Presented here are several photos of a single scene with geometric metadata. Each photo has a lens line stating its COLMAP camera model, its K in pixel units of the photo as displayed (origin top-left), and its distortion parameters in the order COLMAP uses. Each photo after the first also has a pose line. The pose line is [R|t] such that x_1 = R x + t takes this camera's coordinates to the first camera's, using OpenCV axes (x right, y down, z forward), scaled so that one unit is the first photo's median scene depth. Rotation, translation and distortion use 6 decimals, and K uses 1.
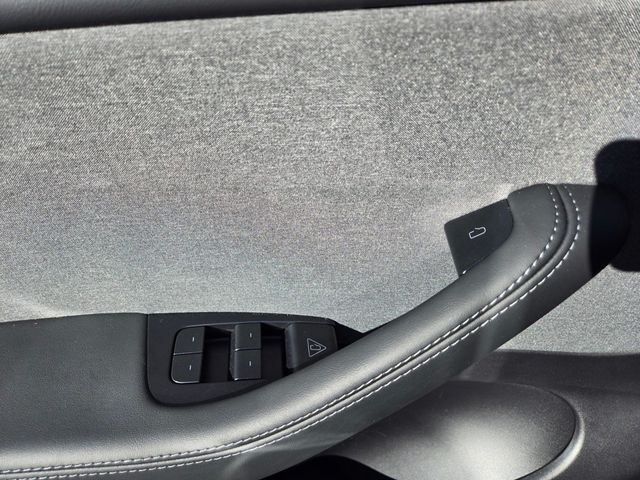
lens RADIAL K [[442.1, 0, 325.7], [0, 442.1, 241.8], [0, 0, 1]] dist [0.039692, -0.032941]
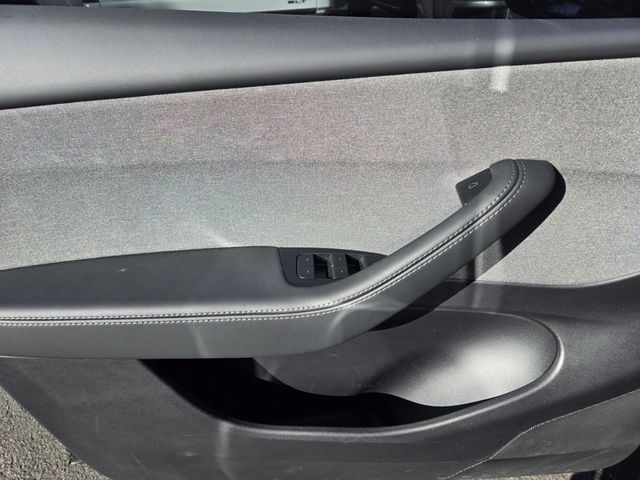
lens RADIAL K [[442.1, 0, 316.0], [0, 442.1, 239.8], [0, 0, 1]] dist [0.039692, -0.032941]
pose [[0.996870, 0.009858, -0.078444, -0.171220], [-0.019908, 0.991524, -0.128387, 0.468039], [0.076513, 0.129546, 0.988617, -0.884162]]
